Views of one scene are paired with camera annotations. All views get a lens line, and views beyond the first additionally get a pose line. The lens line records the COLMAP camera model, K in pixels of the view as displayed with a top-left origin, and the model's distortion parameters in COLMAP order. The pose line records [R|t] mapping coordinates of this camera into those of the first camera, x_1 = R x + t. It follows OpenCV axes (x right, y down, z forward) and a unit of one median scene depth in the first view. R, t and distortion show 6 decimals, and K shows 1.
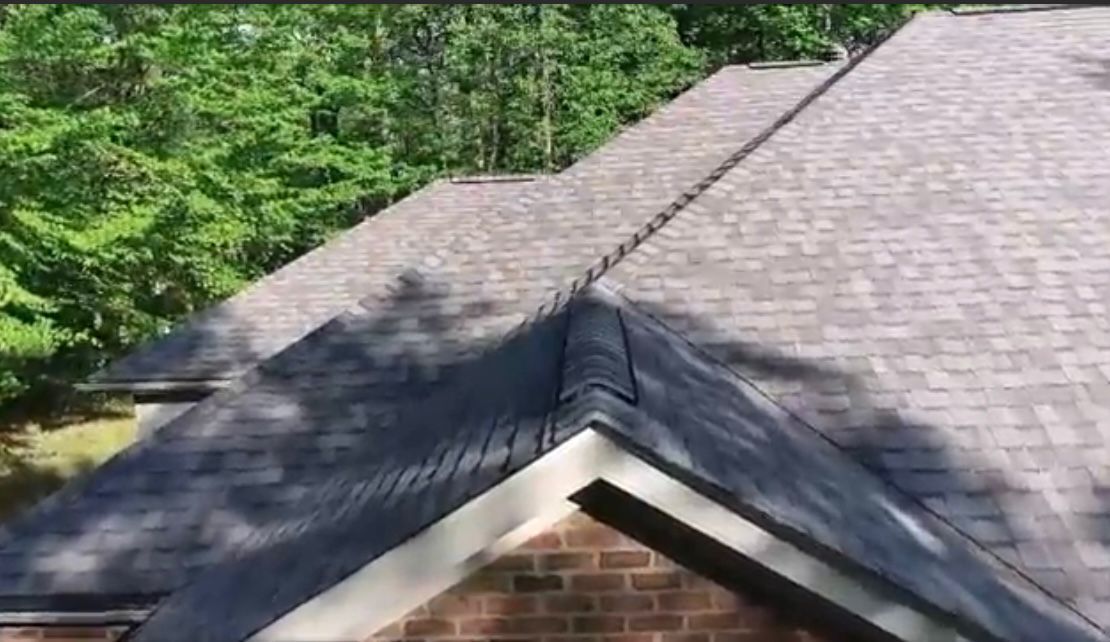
lens RADIAL K [[765.5, 0, 555.1], [0, 765.5, 322.6], [0, 0, 1]] dist [-0.047980, 0.003844]
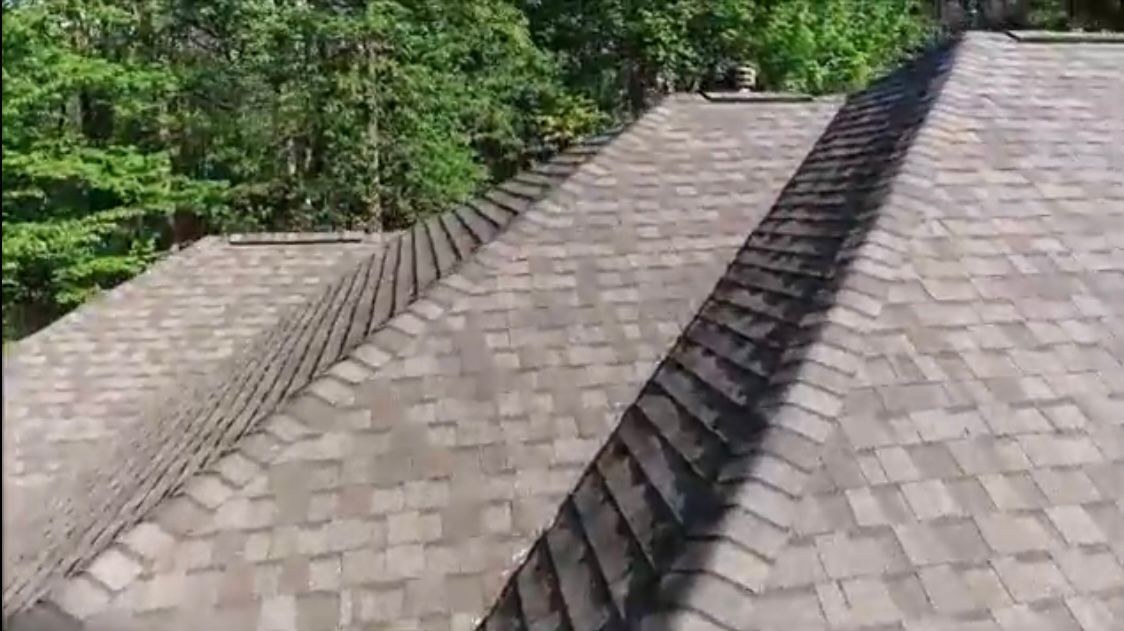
lens RADIAL K [[775.6, 0, 565.2], [0, 775.6, 314.6], [0, 0, 1]] dist [-0.041070, 0.013904]
pose [[0.972374, -0.008856, 0.233259, -0.006419], [0.010961, 0.999910, -0.007730, -0.058647], [-0.233169, 0.010073, 0.972384, 0.154193]]
